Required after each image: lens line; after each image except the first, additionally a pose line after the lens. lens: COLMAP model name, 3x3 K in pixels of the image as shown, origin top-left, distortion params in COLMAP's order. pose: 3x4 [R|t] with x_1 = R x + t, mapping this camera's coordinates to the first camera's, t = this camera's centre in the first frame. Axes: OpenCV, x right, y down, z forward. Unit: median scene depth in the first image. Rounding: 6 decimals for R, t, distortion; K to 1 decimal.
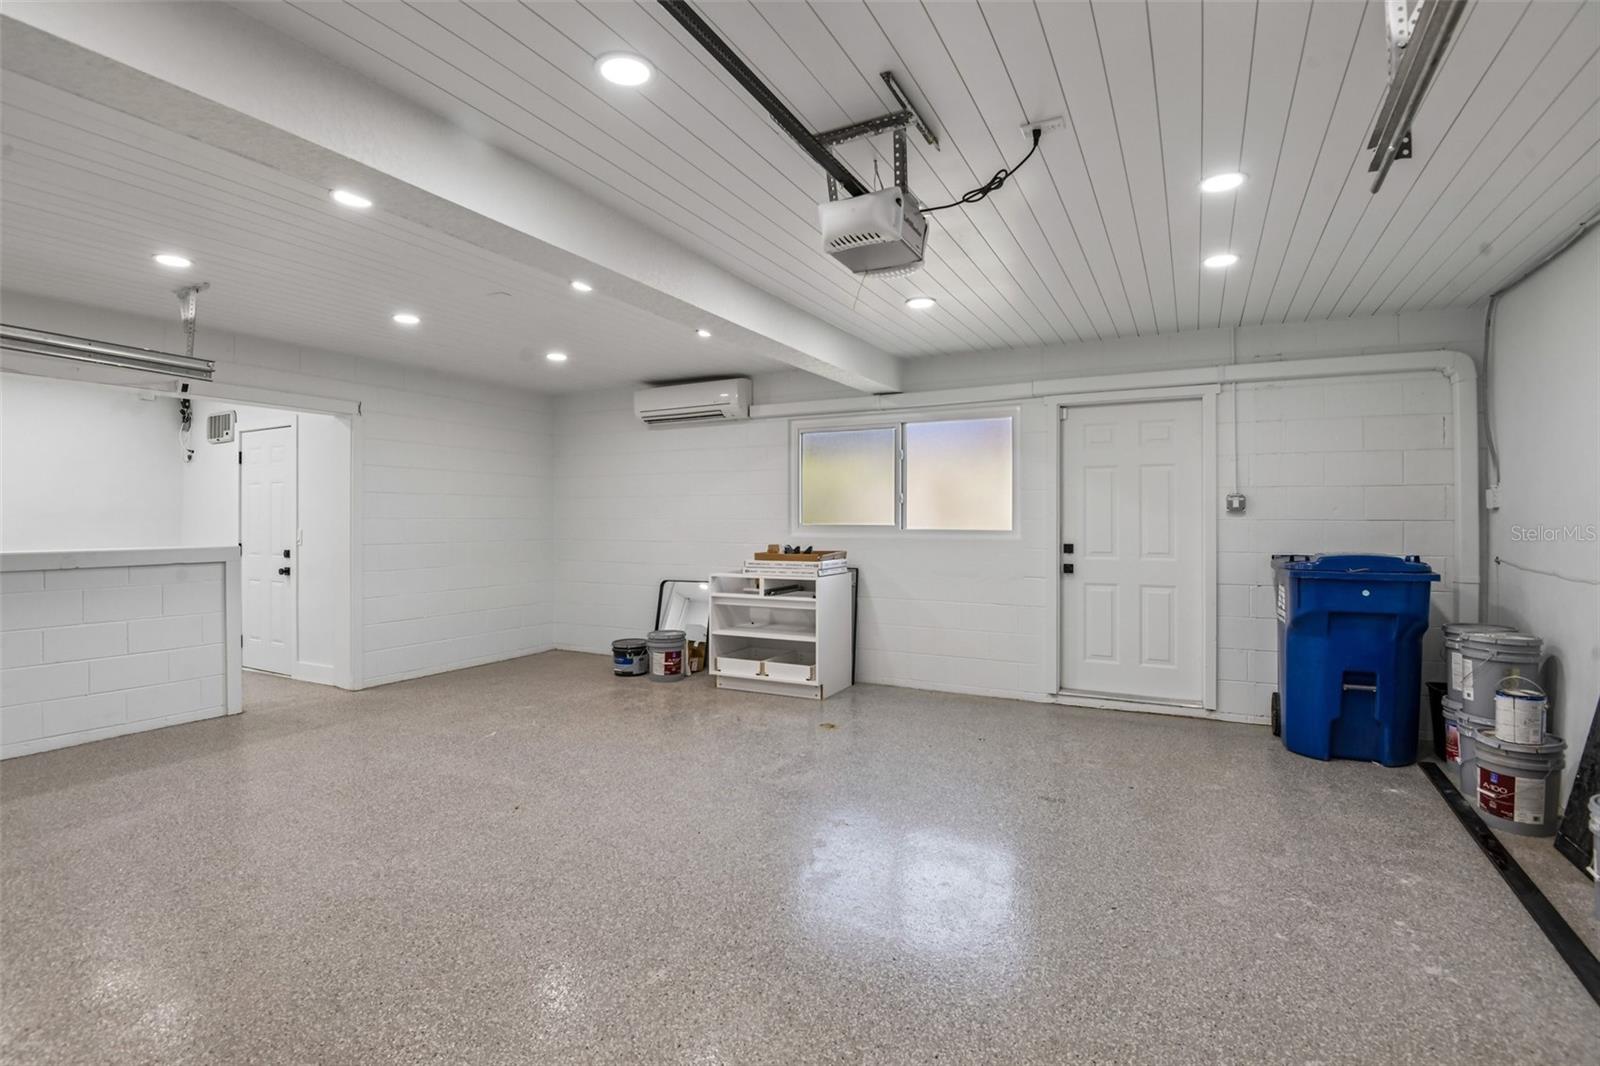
lens RADIAL K [[766.0, 0, 802.3], [0, 766.0, 515.6], [0, 0, 1]] dist [-0.046792, -0.001088]
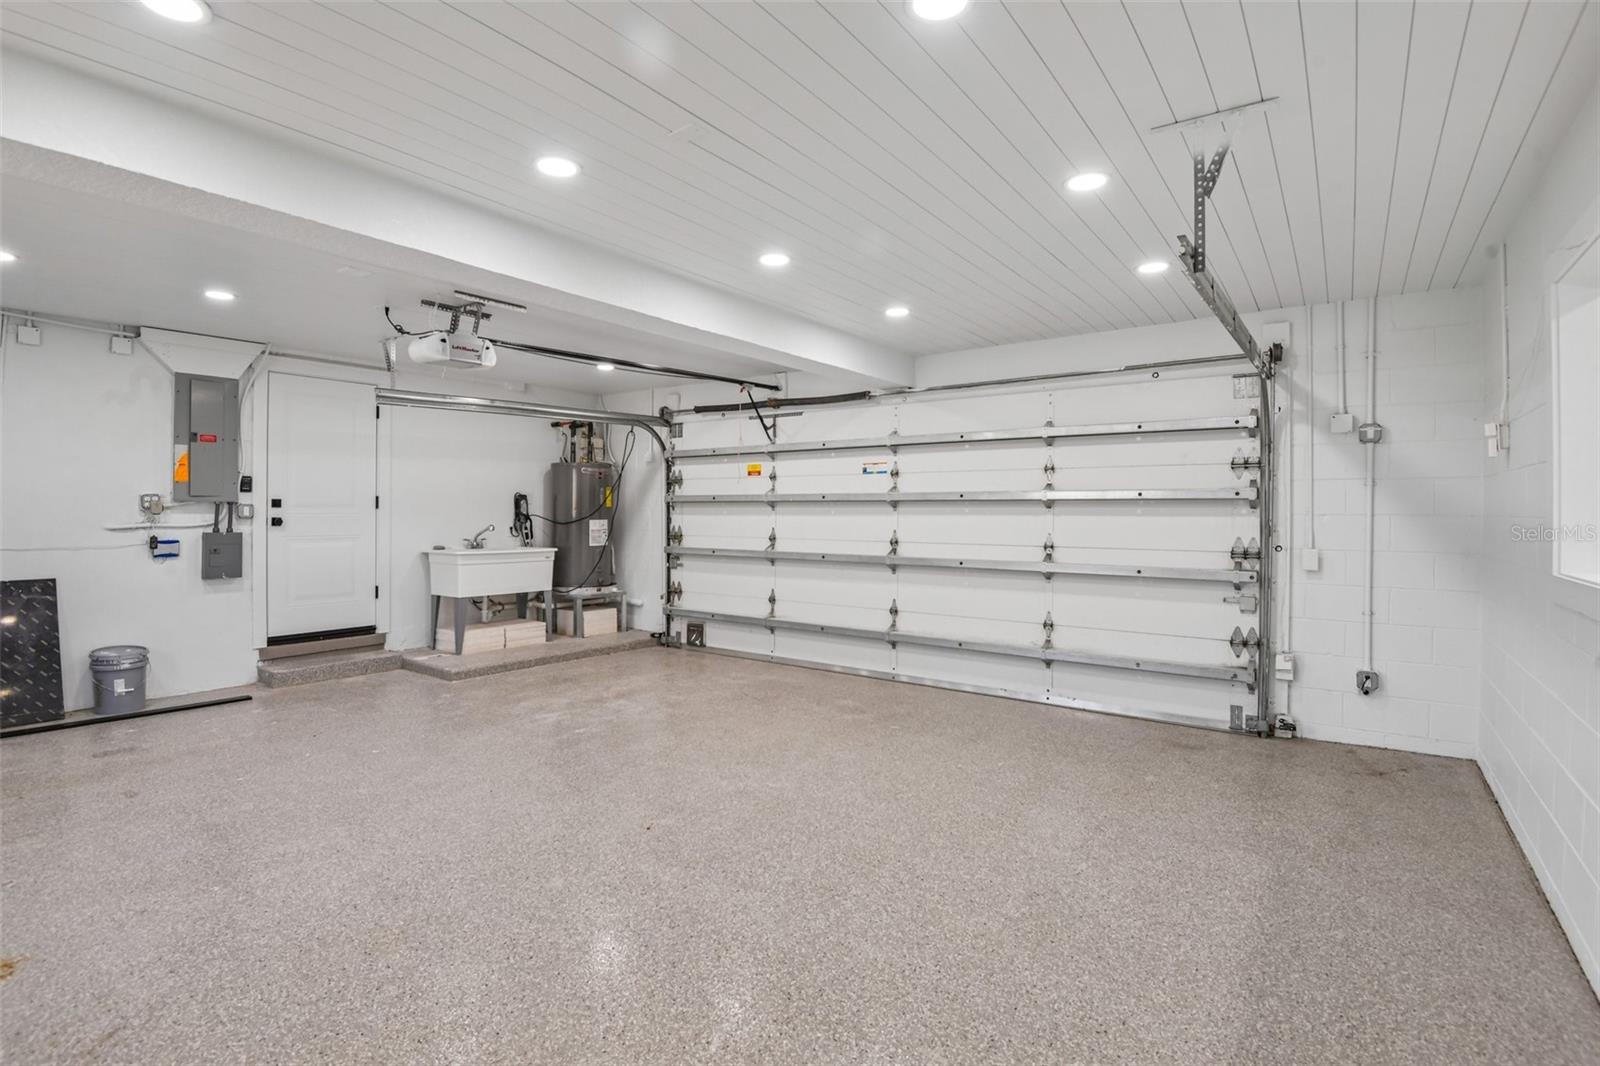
lens RADIAL K [[766.0, 0, 802.3], [0, 766.0, 515.6], [0, 0, 1]] dist [-0.046792, -0.001088]
pose [[-0.990090, -0.009834, 0.140091, -0.703285], [-0.009210, 0.999945, 0.005099, 0.000420], [-0.140133, 0.003758, -0.990126, 1.926884]]
